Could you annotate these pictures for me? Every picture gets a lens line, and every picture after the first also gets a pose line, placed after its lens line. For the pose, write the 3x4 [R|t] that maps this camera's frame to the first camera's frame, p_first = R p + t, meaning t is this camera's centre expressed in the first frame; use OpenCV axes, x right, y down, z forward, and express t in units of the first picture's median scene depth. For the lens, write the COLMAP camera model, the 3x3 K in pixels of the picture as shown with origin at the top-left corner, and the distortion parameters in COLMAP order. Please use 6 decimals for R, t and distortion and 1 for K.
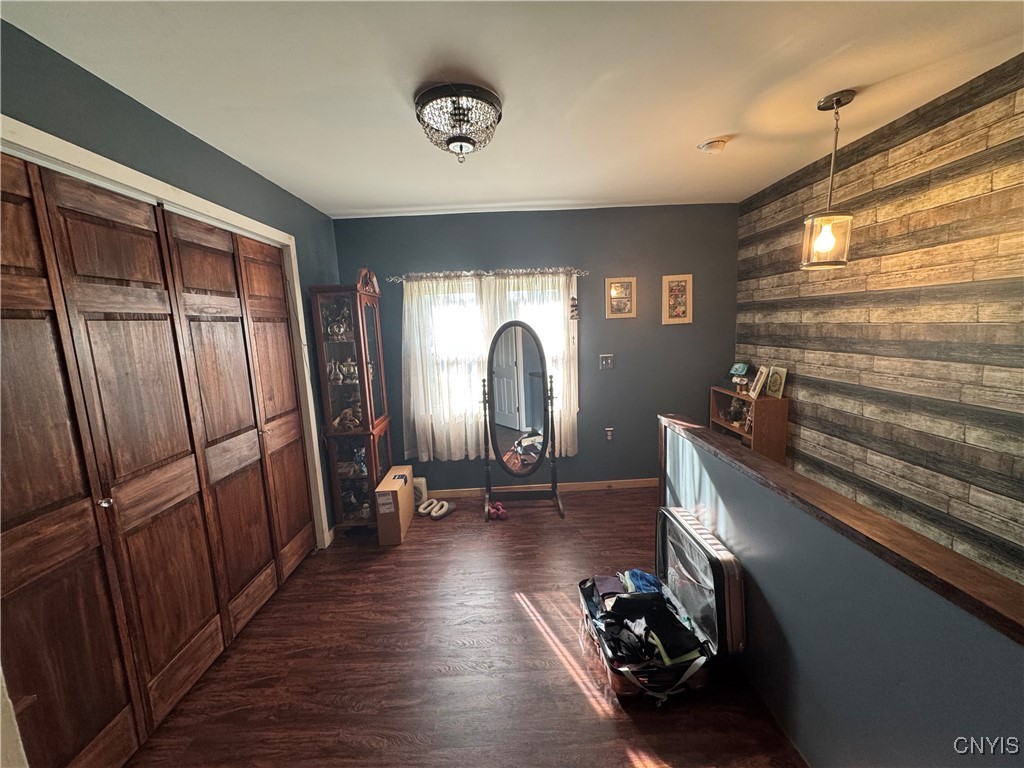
lens RADIAL K [[408.6, 0, 514.1], [0, 408.6, 378.8], [0, 0, 1]] dist [0.000533, 0.000793]
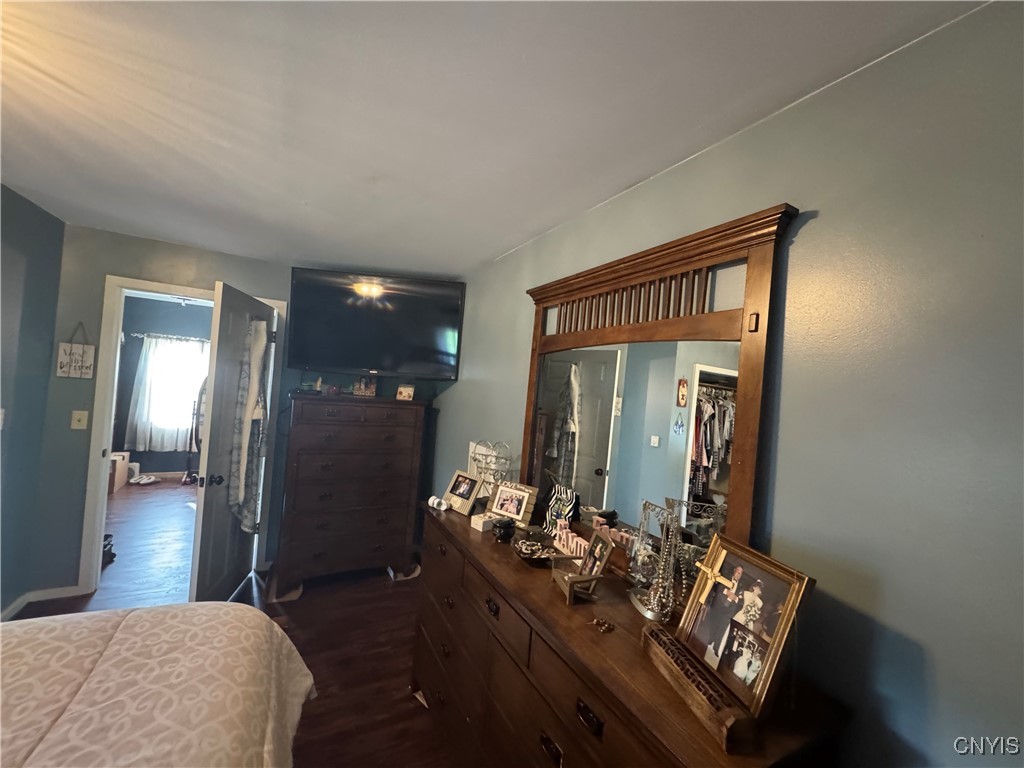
lens RADIAL K [[408.6, 0, 507.8], [0, 408.6, 384.8], [0, 0, 1]] dist [0.000533, 0.000793]
pose [[0.878734, 0.114900, 0.463276, 0.261846], [-0.046598, 0.986608, -0.156310, 0.133010], [-0.475032, 0.115767, 0.872320, -1.064251]]
